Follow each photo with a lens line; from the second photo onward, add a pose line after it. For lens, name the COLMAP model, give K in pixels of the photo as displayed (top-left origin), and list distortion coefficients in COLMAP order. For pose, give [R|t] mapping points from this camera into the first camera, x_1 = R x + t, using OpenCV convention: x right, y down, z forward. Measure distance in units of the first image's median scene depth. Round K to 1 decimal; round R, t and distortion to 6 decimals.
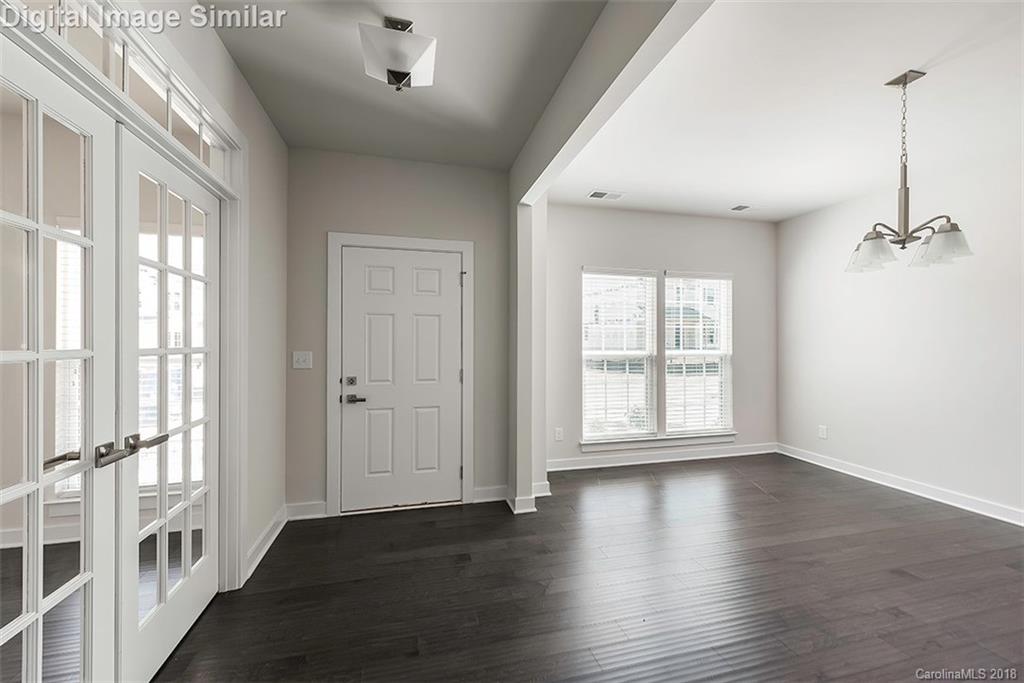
lens RADIAL K [[406.4, 0, 510.2], [0, 406.4, 338.8], [0, 0, 1]] dist [-0.011113, 0.001594]
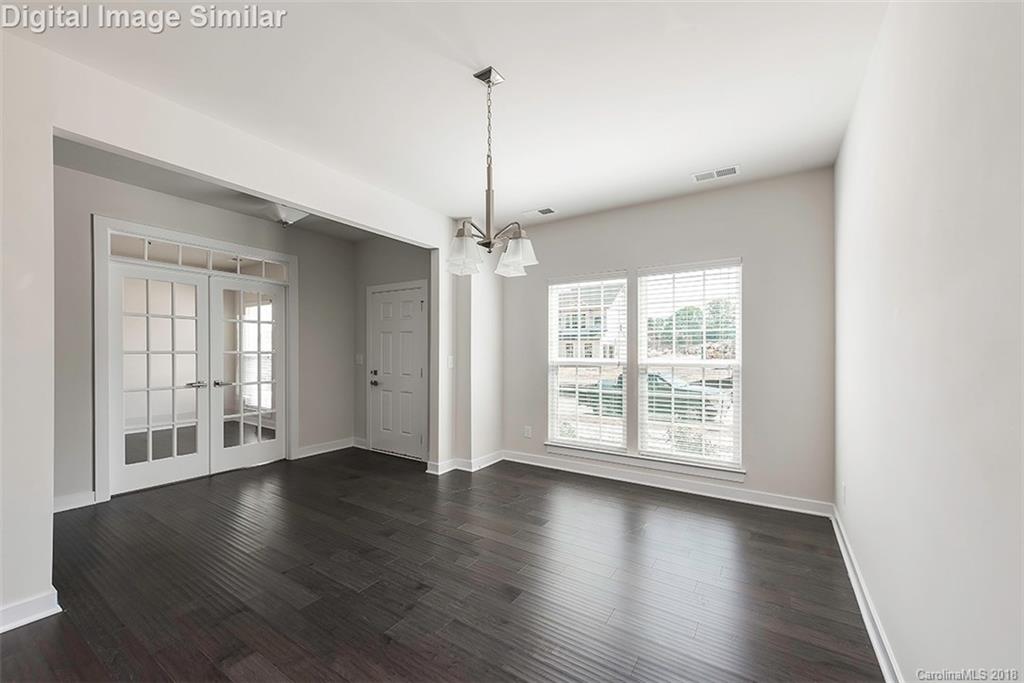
lens RADIAL K [[406.4, 0, 511.0], [0, 406.4, 346.4], [0, 0, 1]] dist [-0.011113, 0.001594]
pose [[0.670423, -0.006728, -0.741949, 0.950652], [0.006304, 0.999974, -0.003372, 0.003267], [0.741953, -0.002416, 0.670448, 0.216456]]
